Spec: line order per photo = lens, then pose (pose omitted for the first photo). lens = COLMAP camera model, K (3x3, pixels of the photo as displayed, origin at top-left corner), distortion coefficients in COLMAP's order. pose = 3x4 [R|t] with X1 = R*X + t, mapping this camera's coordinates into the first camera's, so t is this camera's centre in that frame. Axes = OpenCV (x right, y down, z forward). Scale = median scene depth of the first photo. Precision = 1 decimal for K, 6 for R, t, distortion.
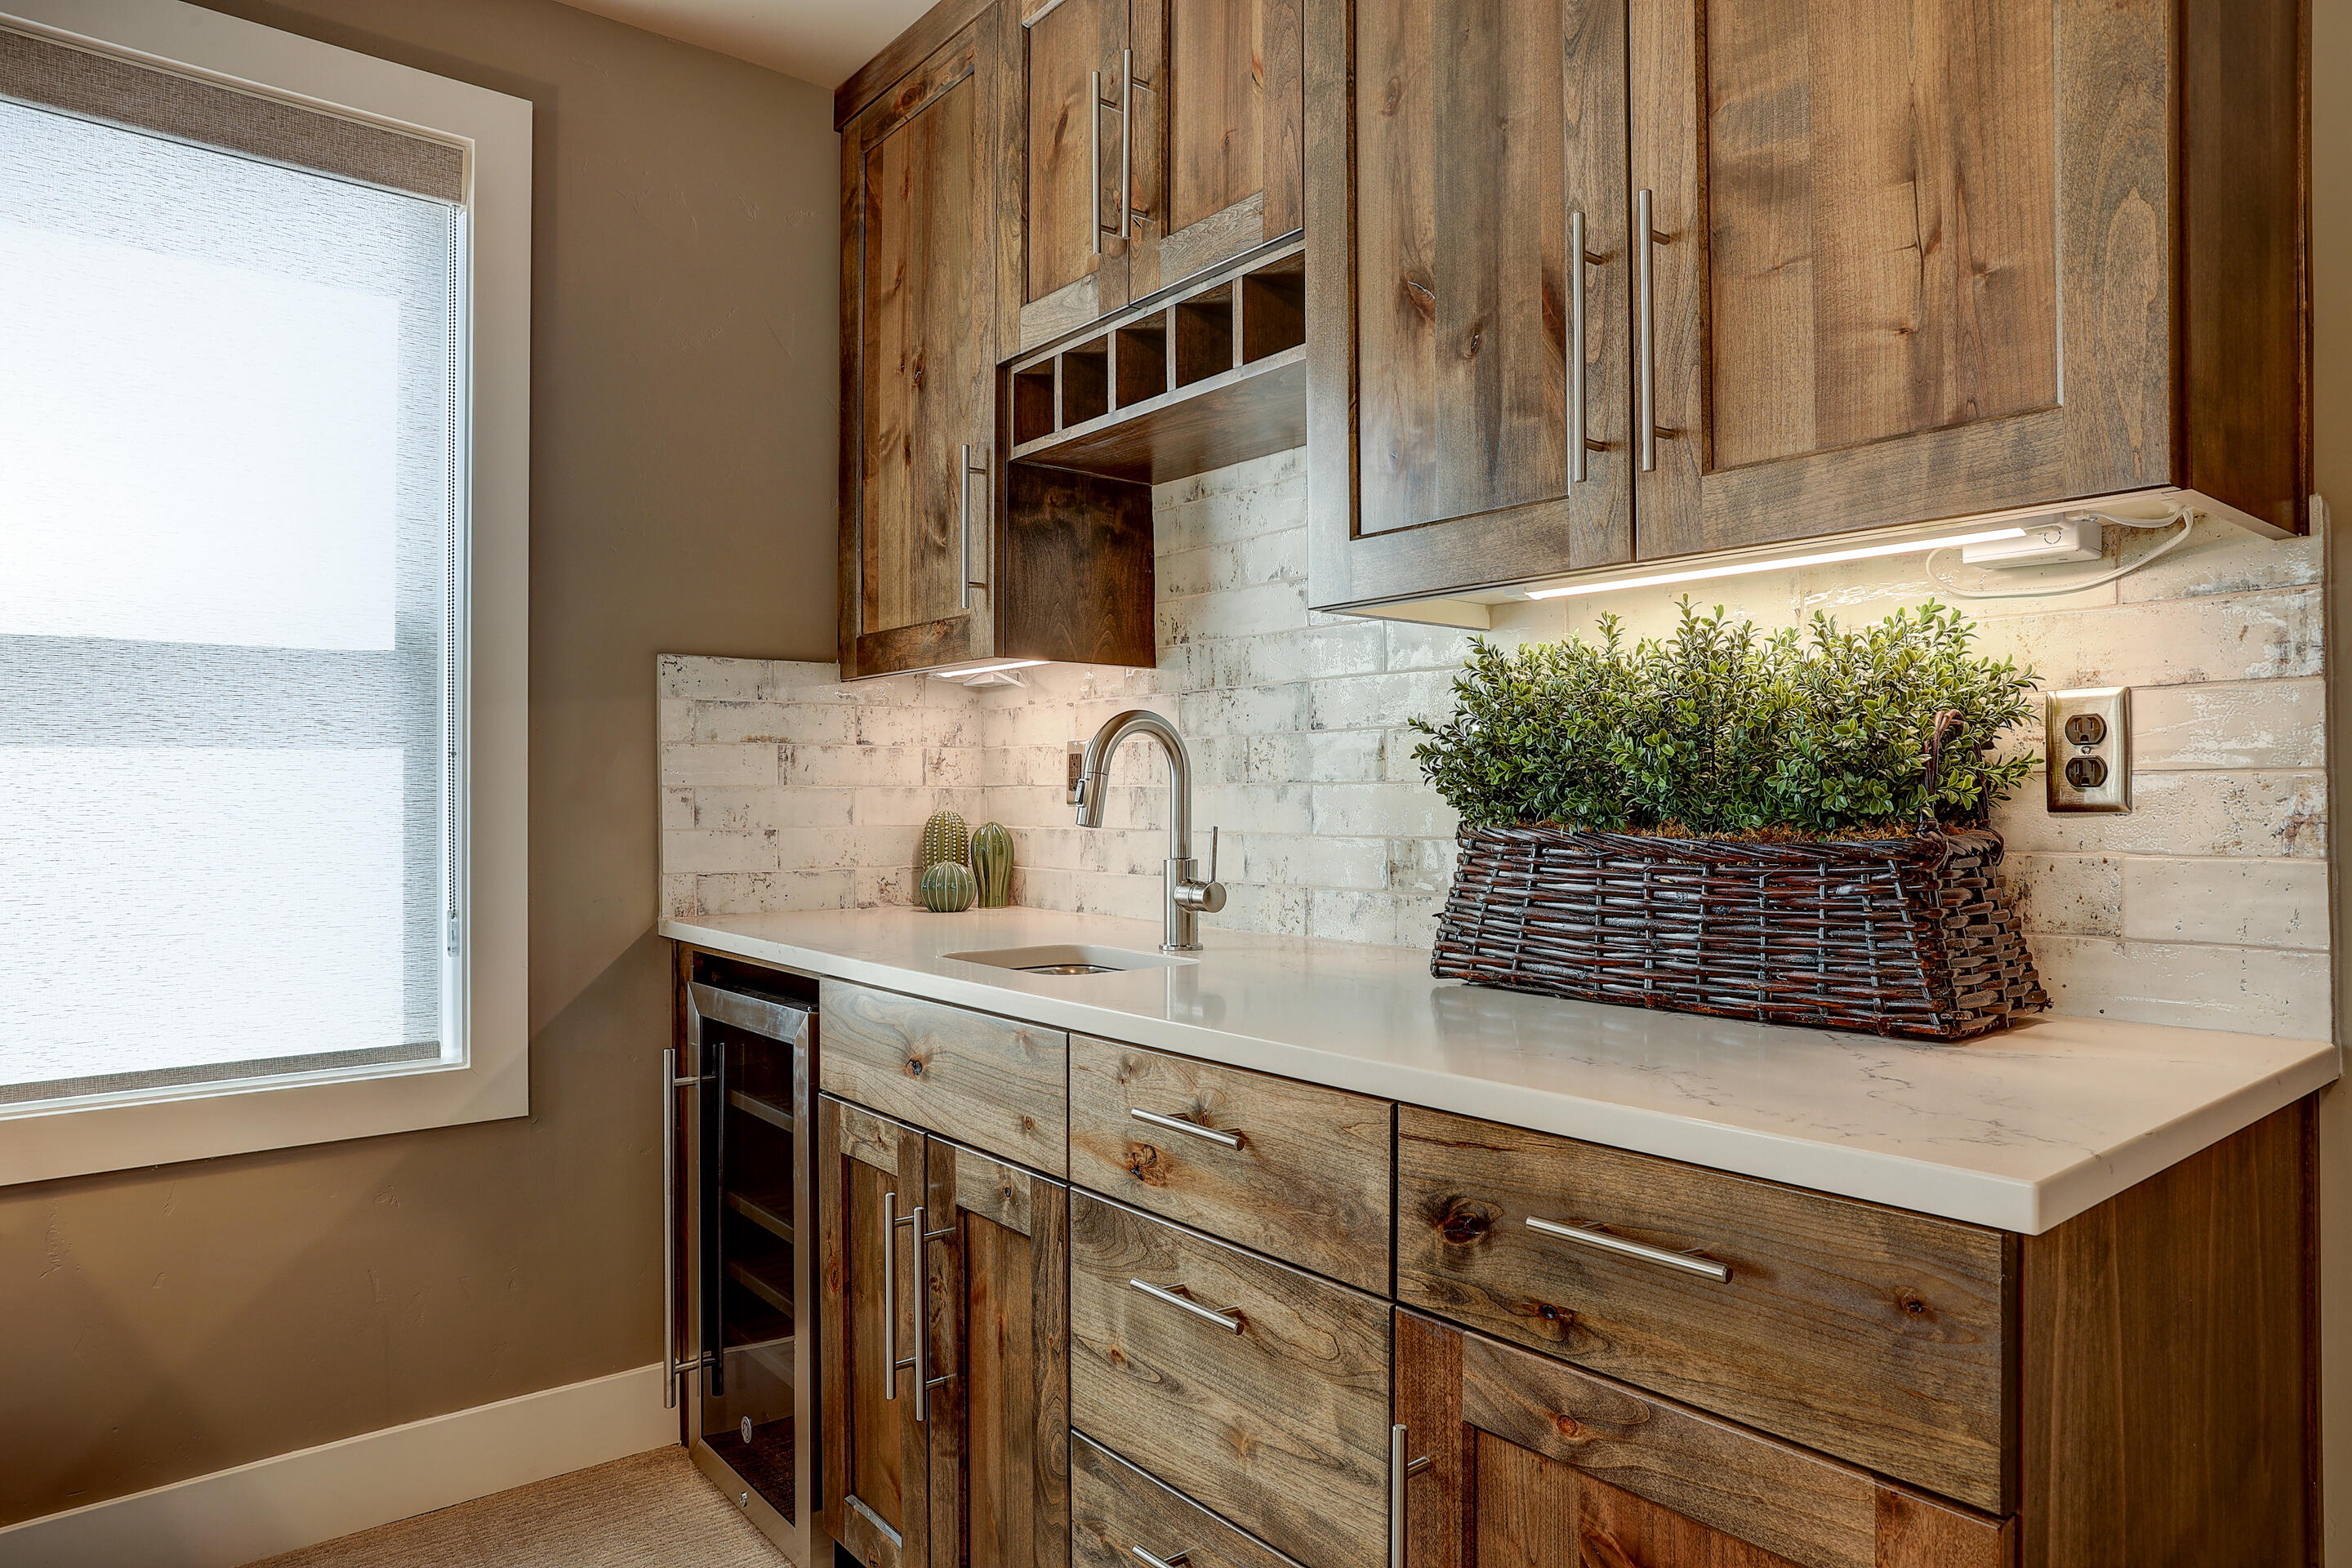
lens RADIAL K [[1409.1, 0, 1172.4], [0, 1409.1, 773.3], [0, 0, 1]] dist [-0.037833, 0.000002]
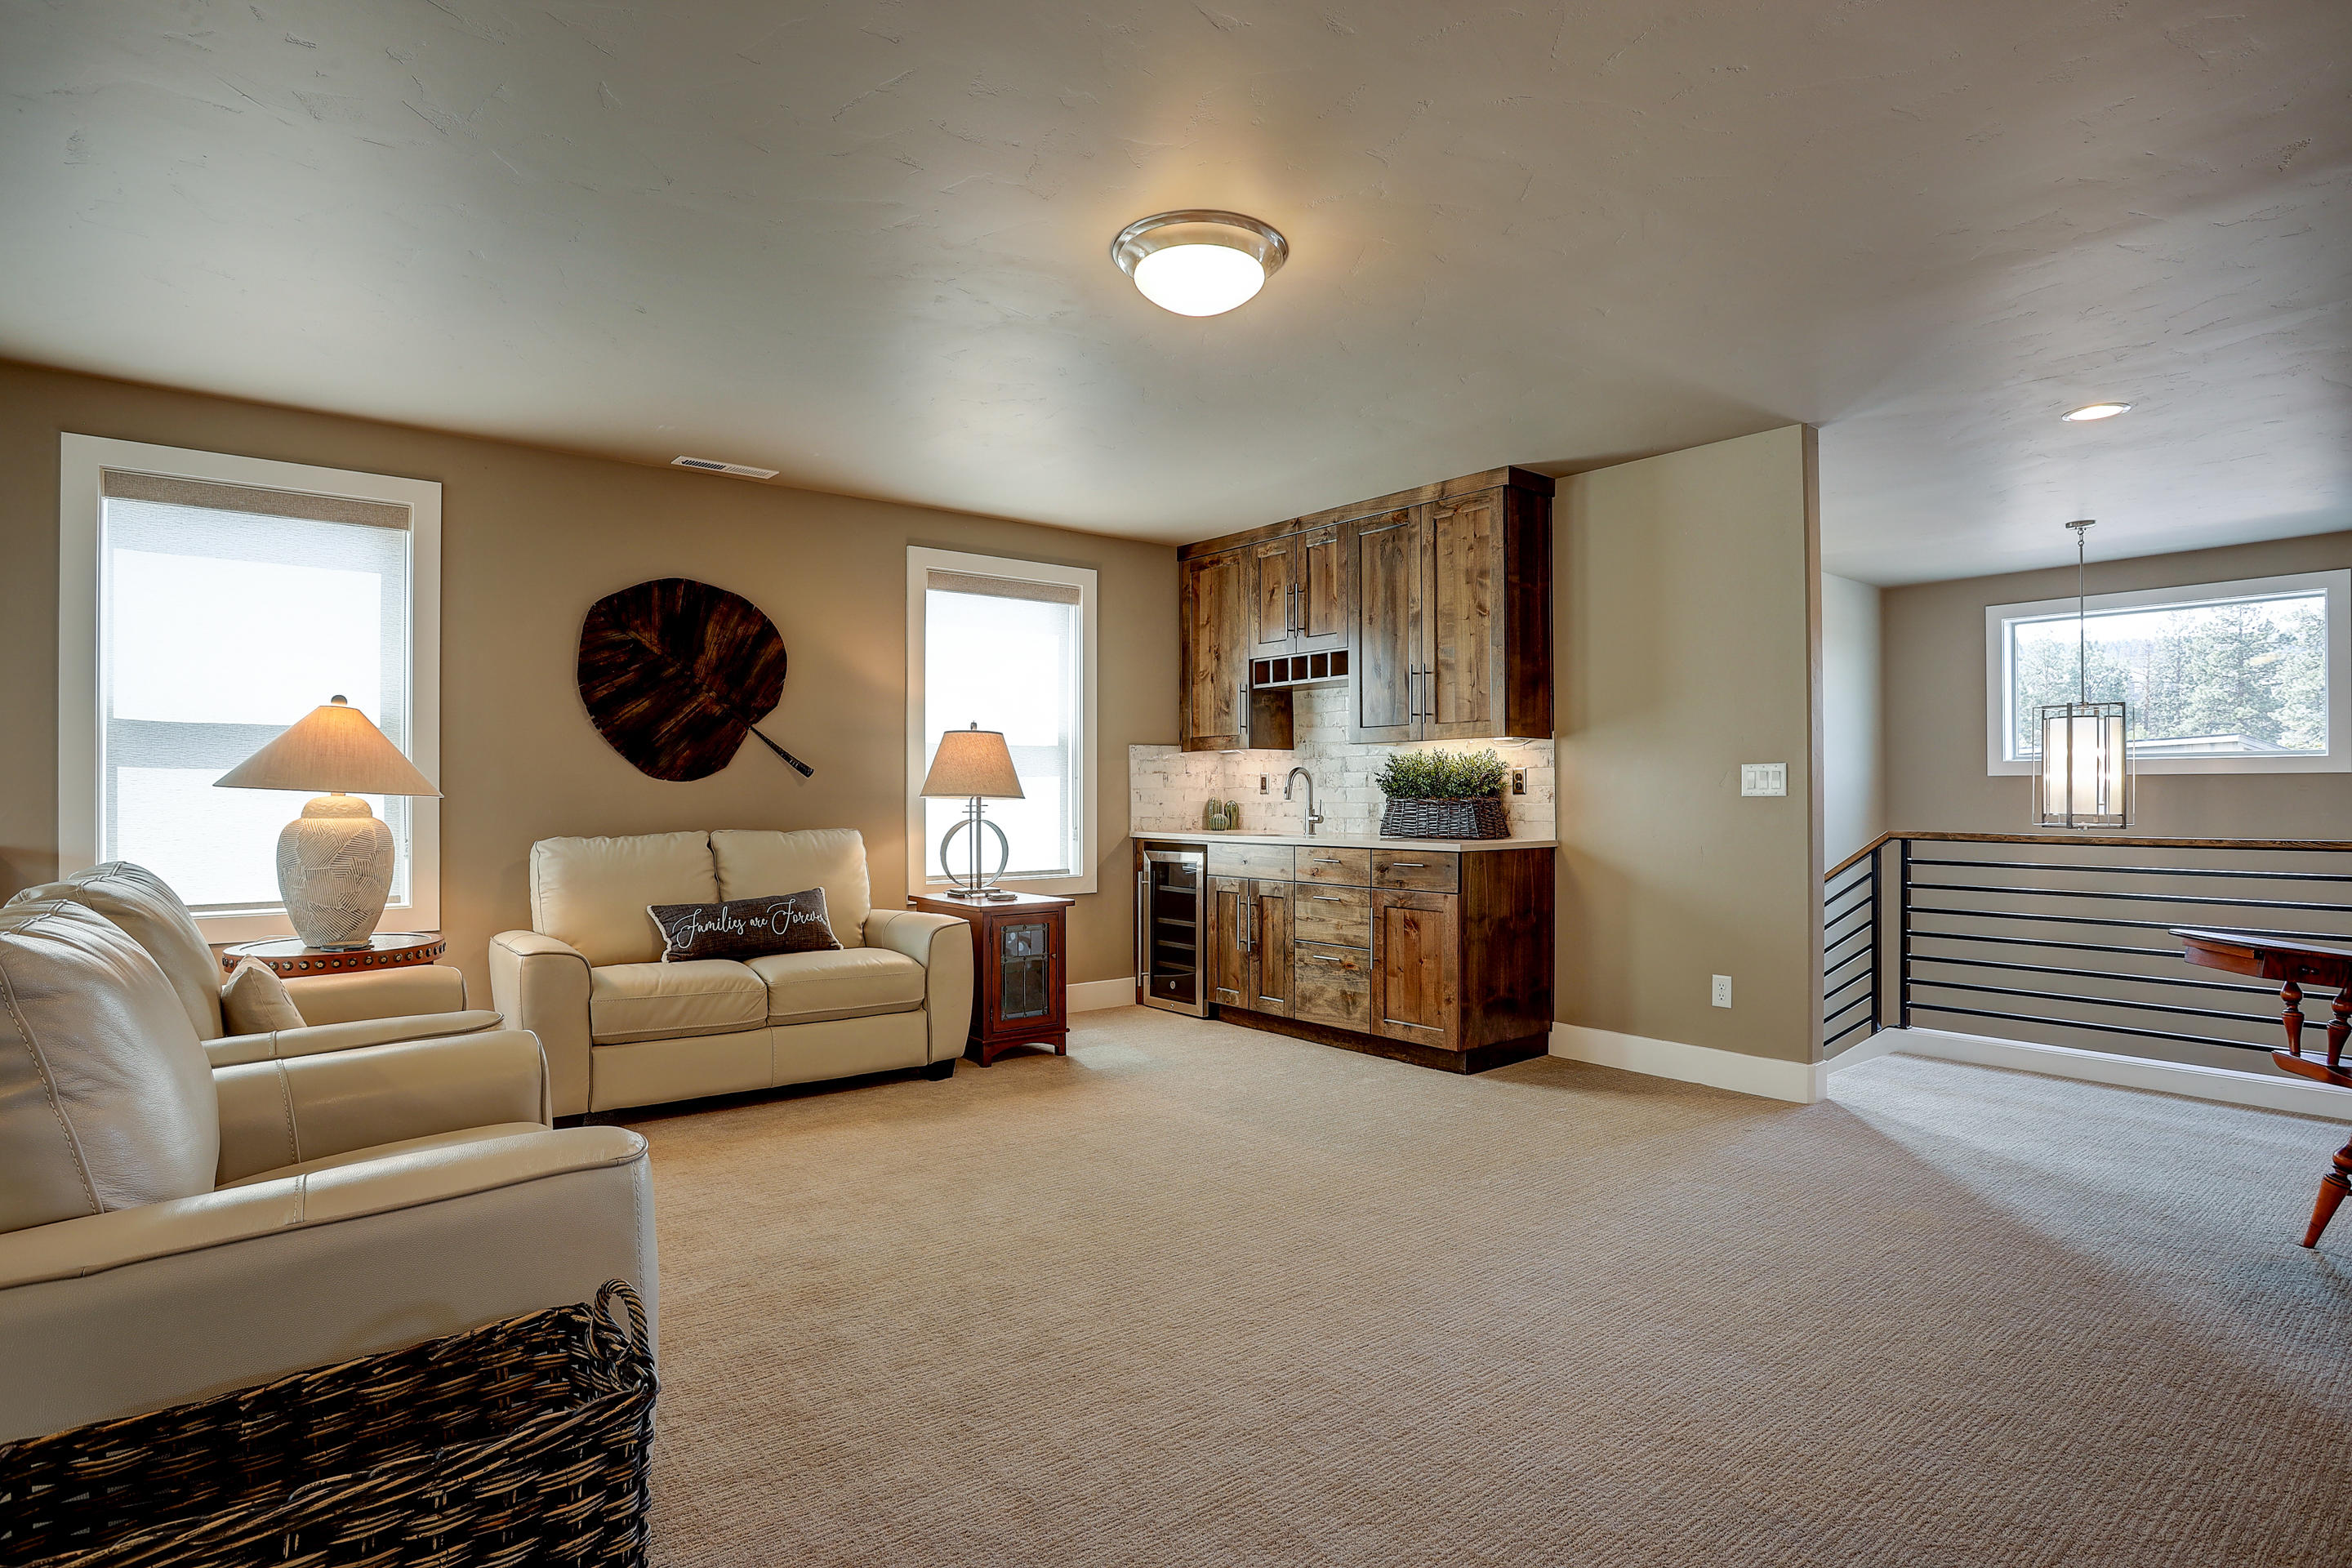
lens RADIAL K [[1192.1, 0, 1201.8], [0, 1192.1, 786.1], [0, 0, 1]] dist [-0.060465, 0.029544]
pose [[0.999825, -0.000171, 0.018726, -0.320422], [-0.000015, 0.999951, 0.009934, -0.026107], [-0.018727, -0.009933, 0.999775, -1.973430]]
